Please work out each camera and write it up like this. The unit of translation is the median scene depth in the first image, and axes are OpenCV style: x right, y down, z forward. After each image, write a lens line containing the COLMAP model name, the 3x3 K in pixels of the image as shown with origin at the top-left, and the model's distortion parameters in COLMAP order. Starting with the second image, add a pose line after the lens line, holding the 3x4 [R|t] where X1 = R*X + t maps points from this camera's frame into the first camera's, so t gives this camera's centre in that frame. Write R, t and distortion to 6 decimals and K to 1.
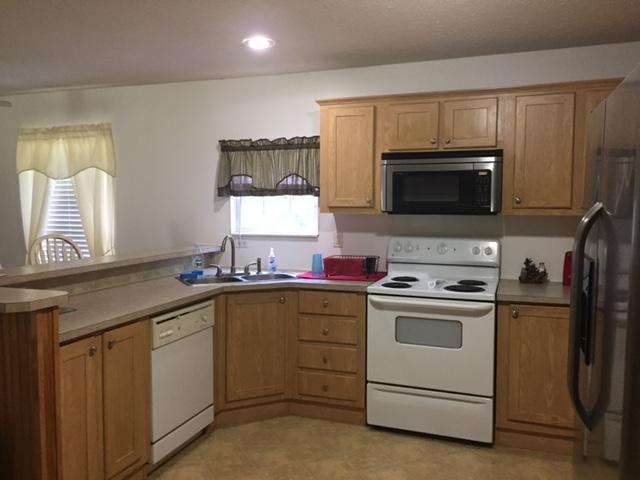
lens RADIAL K [[554.6, 0, 320.0], [0, 554.6, 240.0], [0, 0, 1]] dist [0.047083, -0.007185]
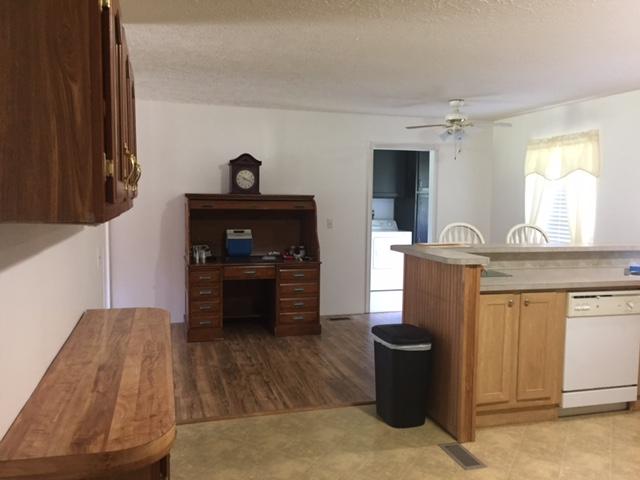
lens RADIAL K [[554.6, 0, 320.0], [0, 554.6, 240.0], [0, 0, 1]] dist [0.047083, -0.007185]
pose [[0.597534, 0.075461, -0.798285, 0.320856], [-0.072362, 0.996574, 0.040040, 0.012184], [0.798572, 0.033841, 0.600947, -0.183170]]
